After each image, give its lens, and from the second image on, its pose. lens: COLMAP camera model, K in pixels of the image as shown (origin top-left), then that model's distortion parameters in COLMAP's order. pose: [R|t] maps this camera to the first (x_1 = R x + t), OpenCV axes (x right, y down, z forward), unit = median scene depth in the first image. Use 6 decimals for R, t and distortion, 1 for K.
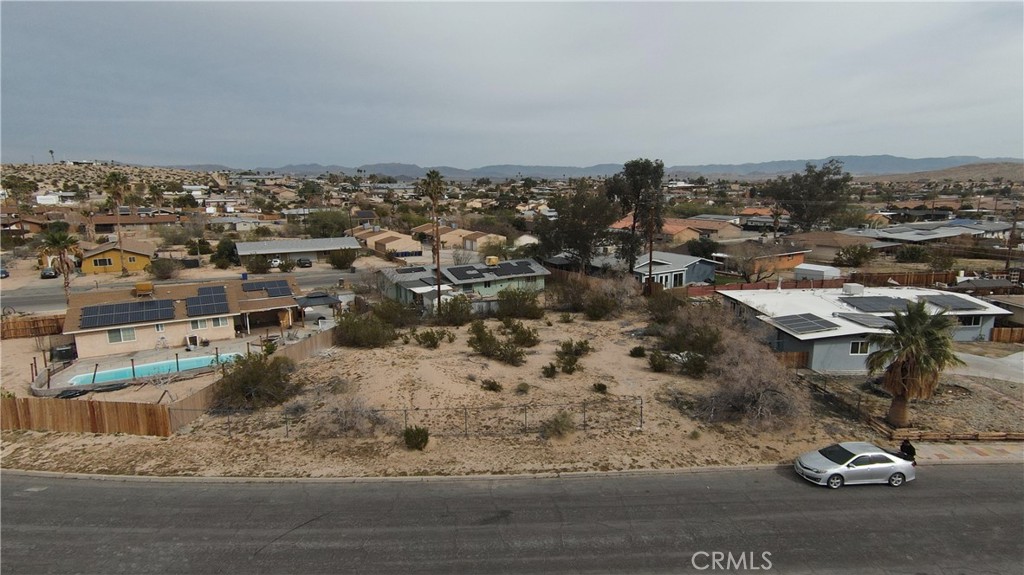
lens RADIAL K [[560.7, 0, 510.7], [0, 560.7, 284.1], [0, 0, 1]] dist [0.089158, -0.042661]
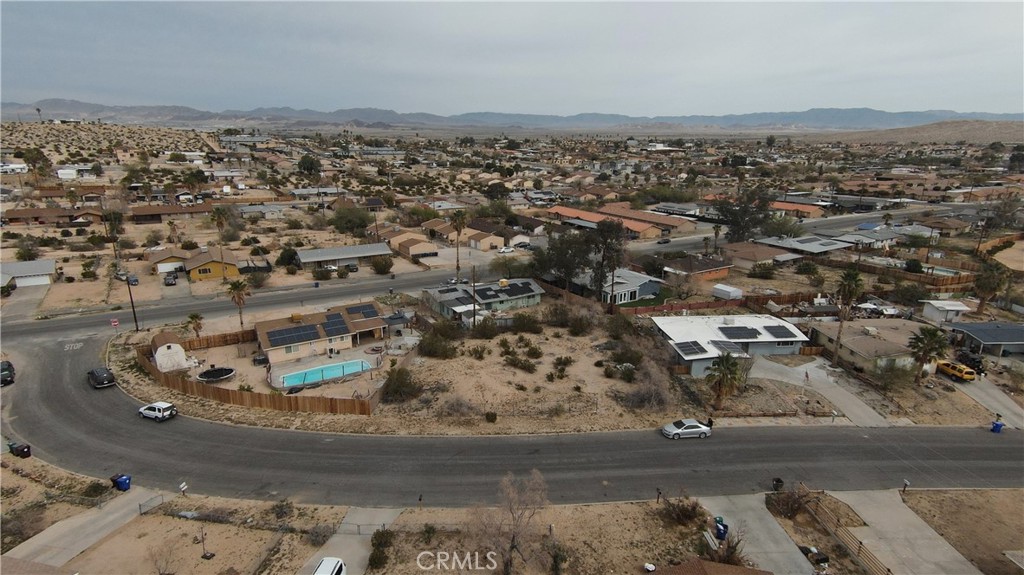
lens RADIAL K [[560.7, 0, 510.7], [0, 560.7, 284.1], [0, 0, 1]] dist [0.089158, -0.042661]
pose [[0.999336, 0.005021, 0.036088, -0.117334], [-0.008114, 0.996256, 0.086068, -0.279607], [-0.035521, -0.086304, 0.995635, -0.731207]]
